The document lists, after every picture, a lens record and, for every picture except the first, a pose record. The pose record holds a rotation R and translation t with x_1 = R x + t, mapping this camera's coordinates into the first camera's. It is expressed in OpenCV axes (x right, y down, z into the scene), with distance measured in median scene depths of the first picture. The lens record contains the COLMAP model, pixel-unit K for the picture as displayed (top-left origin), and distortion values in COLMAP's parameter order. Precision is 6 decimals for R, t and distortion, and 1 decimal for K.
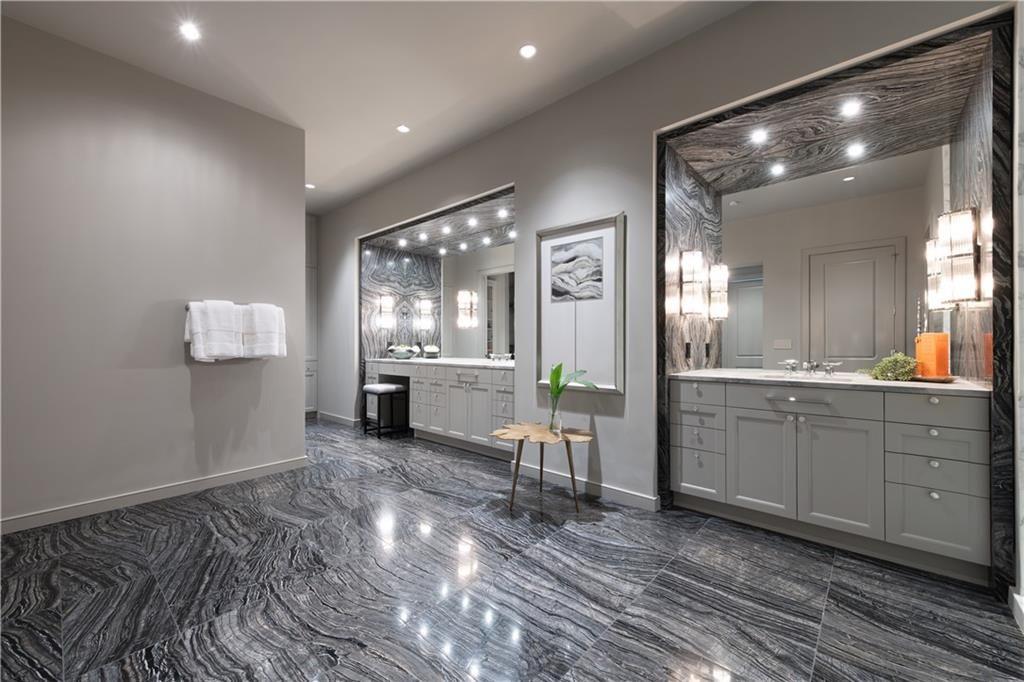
lens RADIAL K [[403.2, 0, 513.0], [0, 403.2, 342.3], [0, 0, 1]] dist [0.019007, -0.007224]
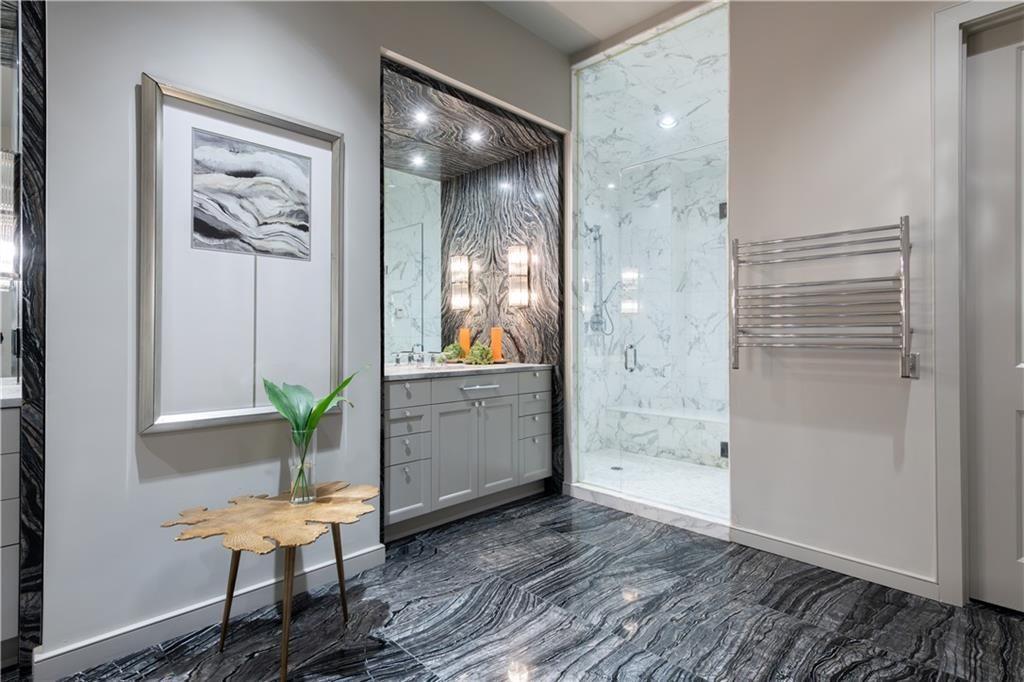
lens RADIAL K [[506.6, 0, 516.8], [0, 506.6, 334.2], [0, 0, 1]] dist [0.014189, -0.000987]
pose [[0.067965, 0.004052, 0.997679, -0.511787], [-0.003783, 0.999986, -0.003803, 0.004014], [-0.997681, -0.003516, 0.067979, 0.636057]]
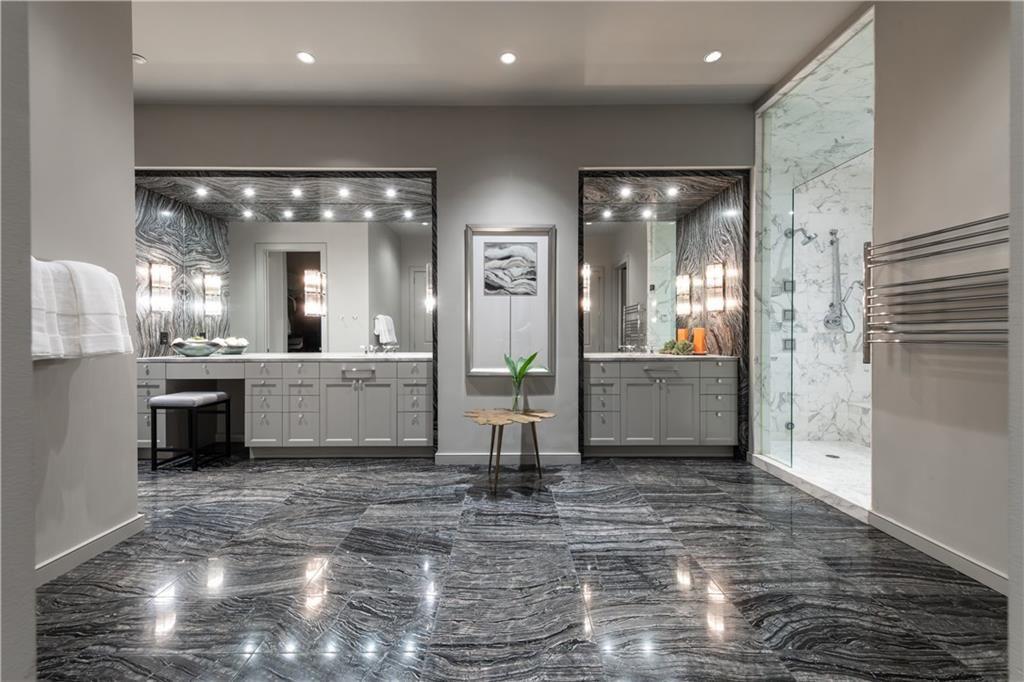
lens RADIAL K [[395.7, 0, 515.8], [0, 395.7, 339.7], [0, 0, 1]] dist [0.014089, -0.000166]
pose [[0.738442, -0.008484, 0.674263, -0.594972], [-0.000116, 0.999919, 0.012709, 0.005357], [-0.674317, -0.009464, 0.738381, 0.191020]]
